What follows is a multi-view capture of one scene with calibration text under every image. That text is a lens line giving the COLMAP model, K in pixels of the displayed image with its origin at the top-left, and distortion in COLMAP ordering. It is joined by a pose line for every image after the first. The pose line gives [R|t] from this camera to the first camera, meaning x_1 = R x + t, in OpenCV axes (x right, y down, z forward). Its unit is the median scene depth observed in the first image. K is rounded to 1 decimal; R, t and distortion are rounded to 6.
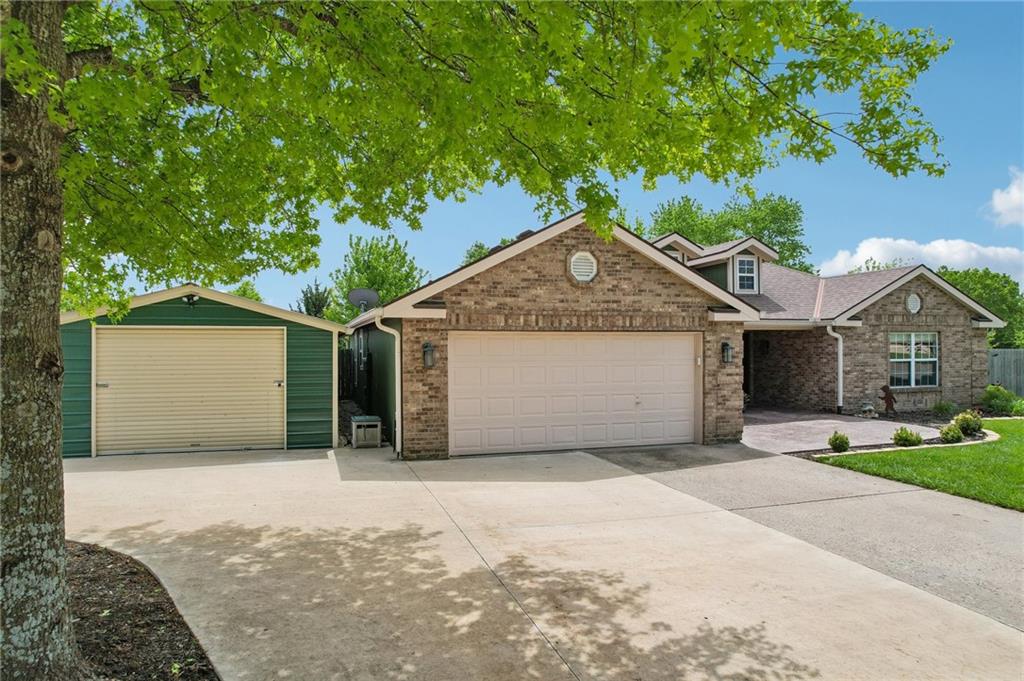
lens RADIAL K [[674.8, 0, 512.0], [0, 674.8, 340.5], [0, 0, 1]] dist [-0.058865, 0.036039]
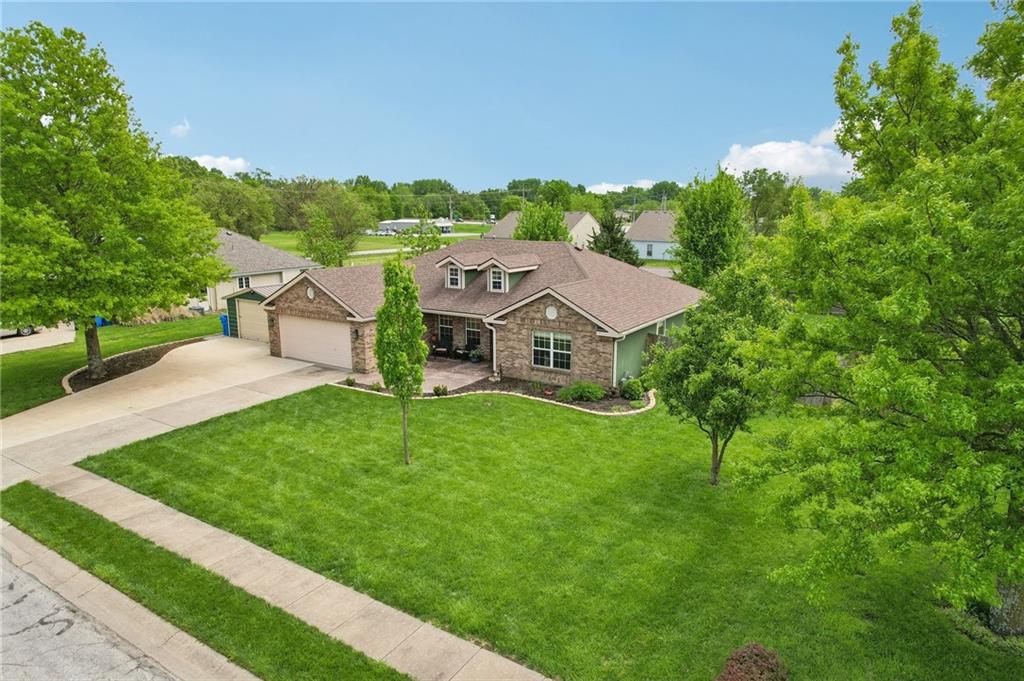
lens RADIAL K [[674.8, 0, 512.0], [0, 674.8, 340.5], [0, 0, 1]] dist [-0.058865, 0.036039]
pose [[0.626306, 0.159454, -0.763096, 2.444879], [0.006594, 0.977740, 0.209718, -0.444008], [0.779550, -0.136379, 0.611313, 0.028210]]
